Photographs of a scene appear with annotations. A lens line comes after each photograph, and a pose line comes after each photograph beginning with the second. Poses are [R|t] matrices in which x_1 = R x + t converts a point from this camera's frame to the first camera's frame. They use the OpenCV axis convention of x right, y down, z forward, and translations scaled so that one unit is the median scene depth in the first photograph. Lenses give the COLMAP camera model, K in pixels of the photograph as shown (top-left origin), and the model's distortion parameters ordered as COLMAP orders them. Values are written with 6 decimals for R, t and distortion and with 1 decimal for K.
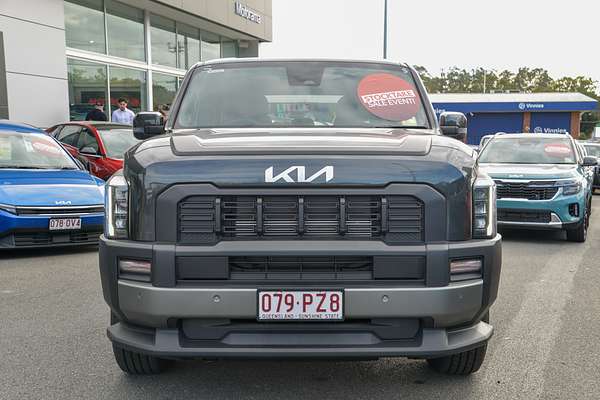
lens RADIAL K [[720.7, 0, 300.0], [0, 720.7, 197.5], [0, 0, 1]] dist [0.103021, 0.000000]
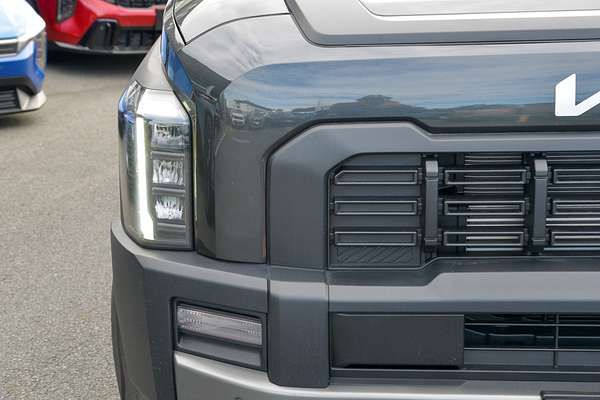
lens RADIAL K [[983.4, 0, 301.3], [0, 983.4, 202.0], [0, 0, 1]] dist [0.309549, 0.000000]
pose [[0.999740, -0.007173, 0.021648, -0.194706], [0.003059, 0.982846, 0.184402, -0.075430], [-0.022599, -0.184288, 0.982612, 0.472699]]
